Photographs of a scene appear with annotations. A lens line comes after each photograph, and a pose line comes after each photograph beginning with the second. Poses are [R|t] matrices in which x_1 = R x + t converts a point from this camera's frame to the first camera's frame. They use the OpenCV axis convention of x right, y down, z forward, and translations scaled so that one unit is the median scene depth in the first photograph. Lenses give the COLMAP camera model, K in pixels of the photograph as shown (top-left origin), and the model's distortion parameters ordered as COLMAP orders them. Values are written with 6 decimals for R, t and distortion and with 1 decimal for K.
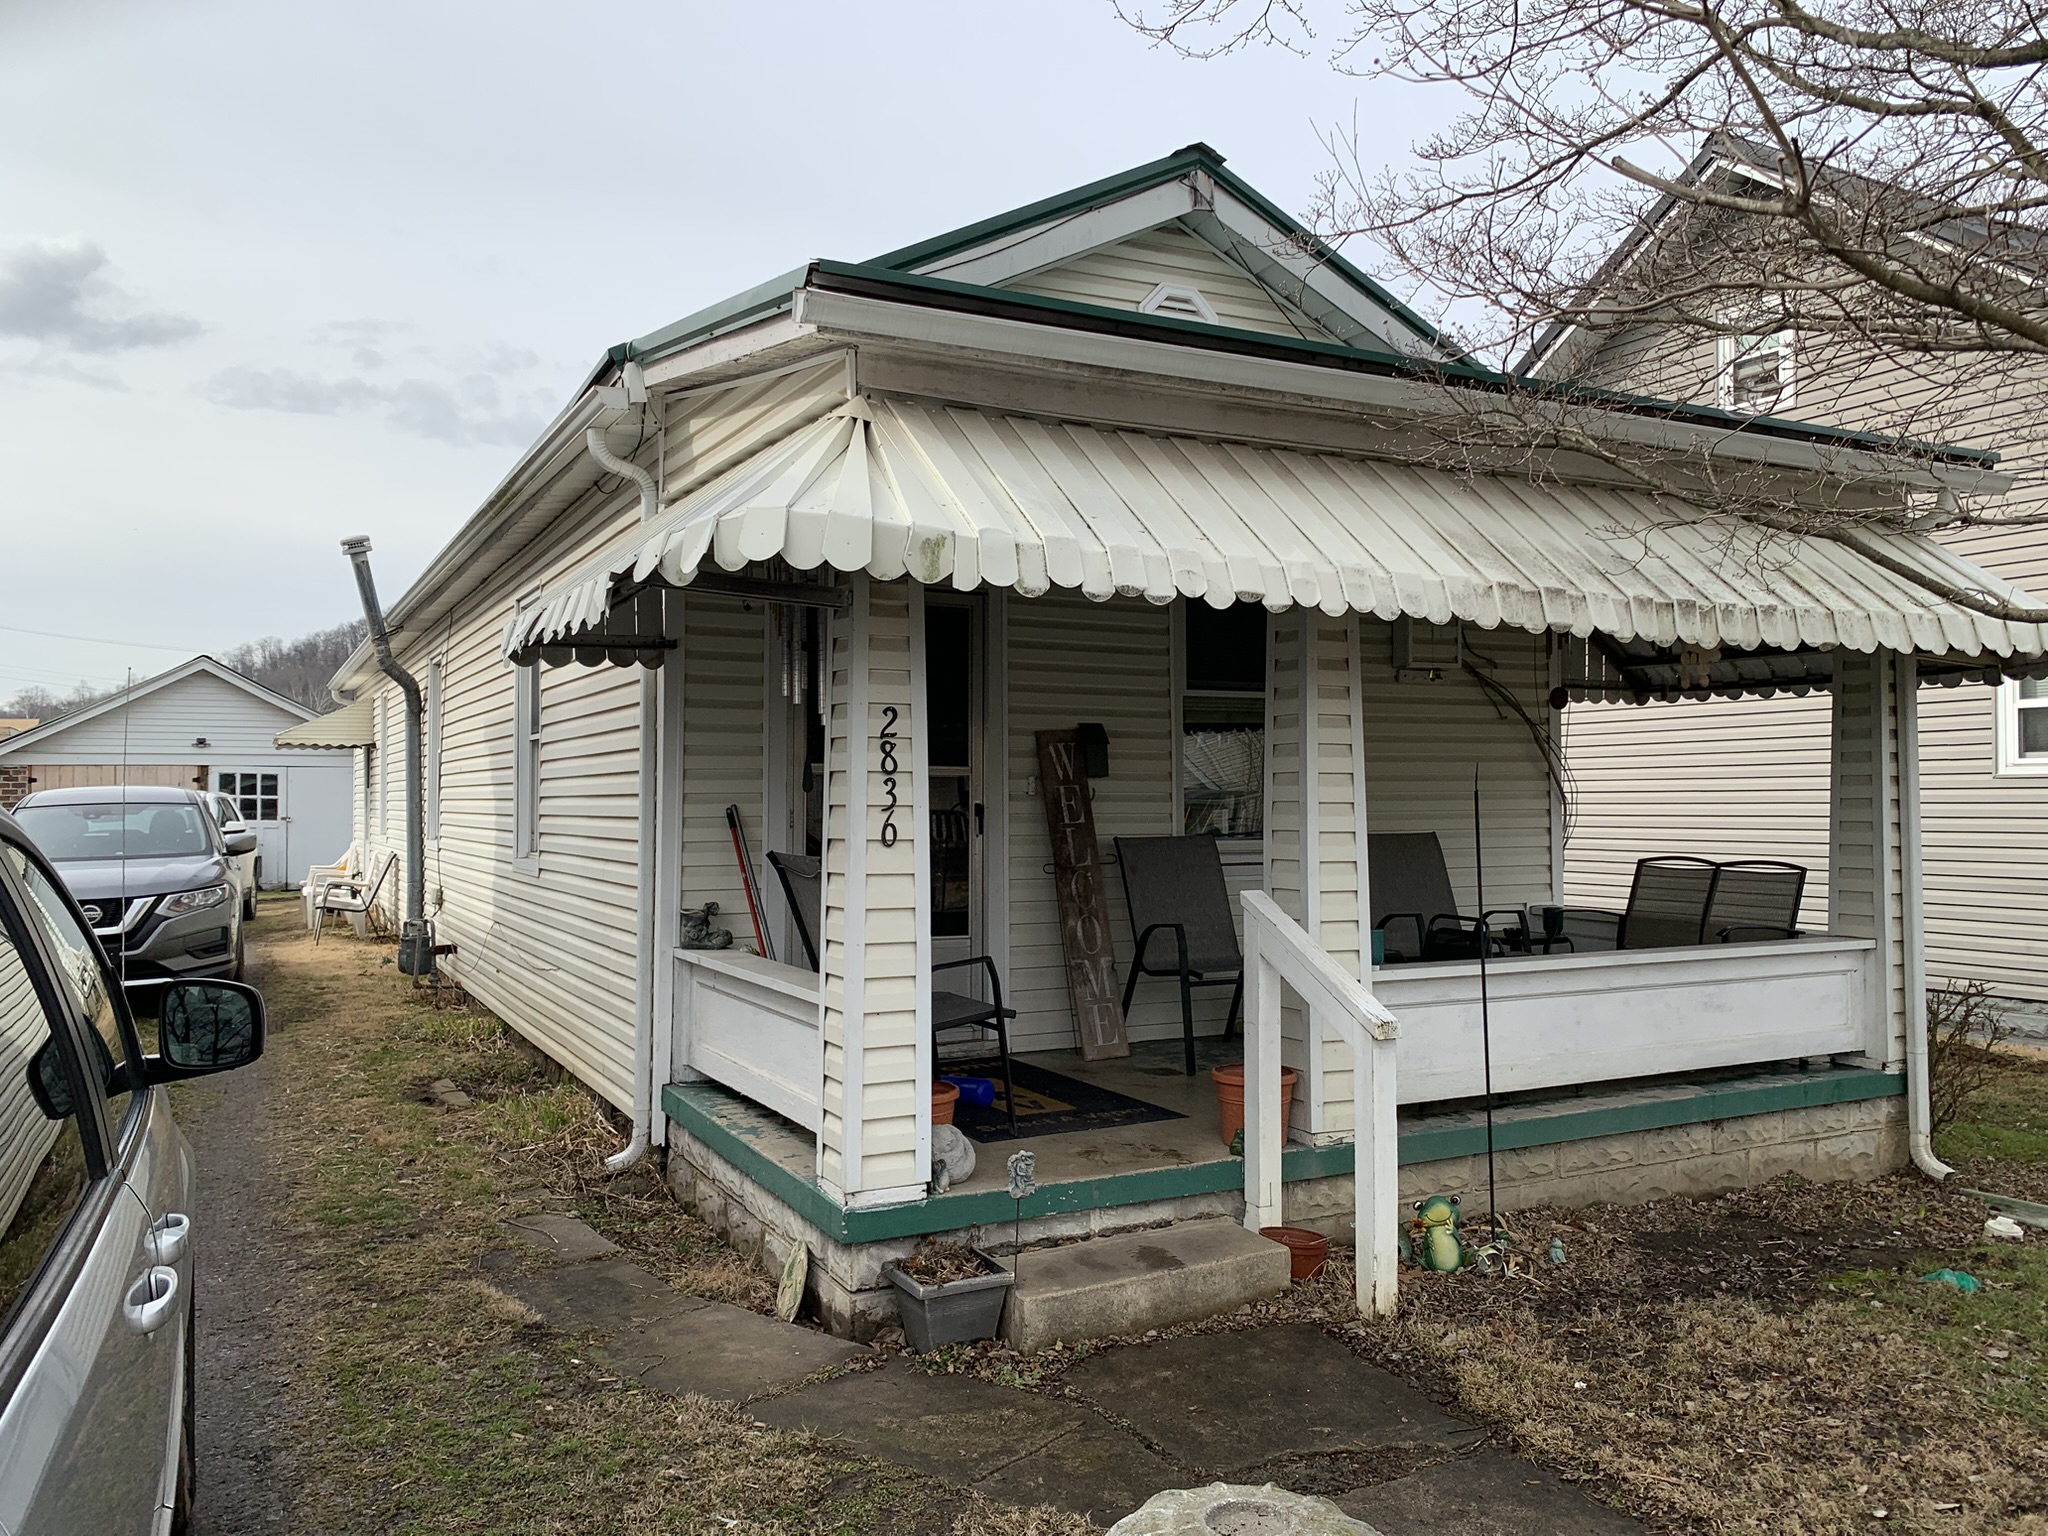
lens RADIAL K [[1556.4, 0, 1022.0], [0, 1556.4, 764.7], [0, 0, 1]] dist [0.030927, -0.058506]
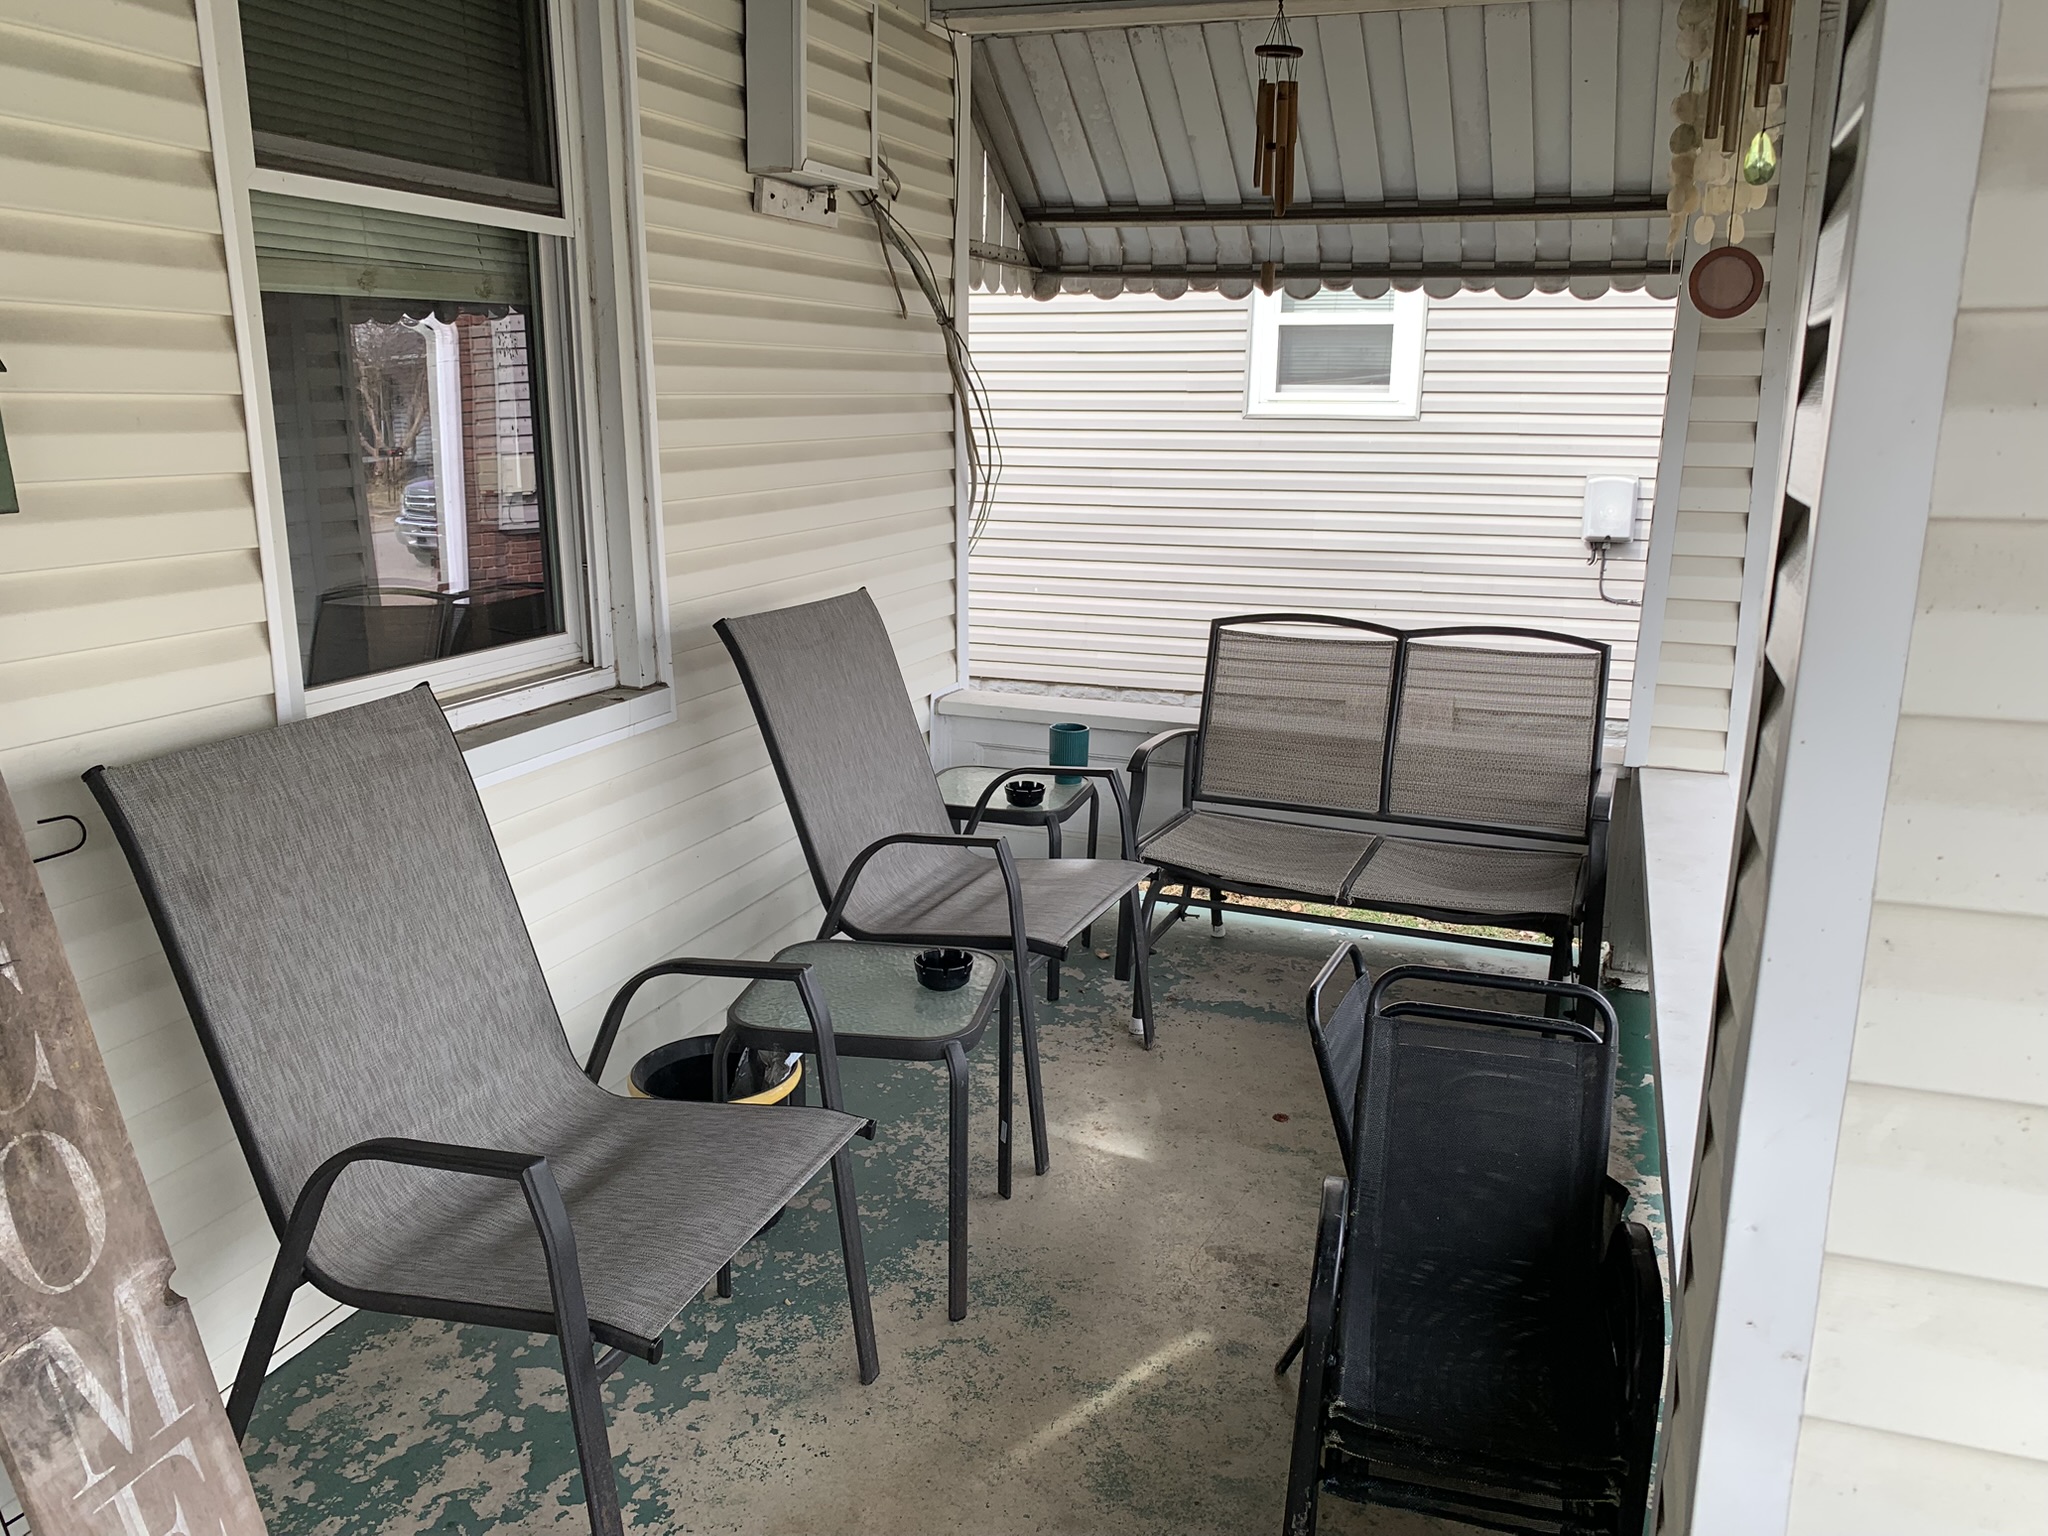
lens RADIAL K [[1556.4, 0, 1016.2], [0, 1556.4, 766.7], [0, 0, 1]] dist [0.030927, -0.058506]
pose [[0.738979, -0.147884, 0.657298, 0.006667], [-0.026810, 0.968385, 0.248016, -0.018783], [-0.673195, -0.200900, 0.711651, 0.747586]]
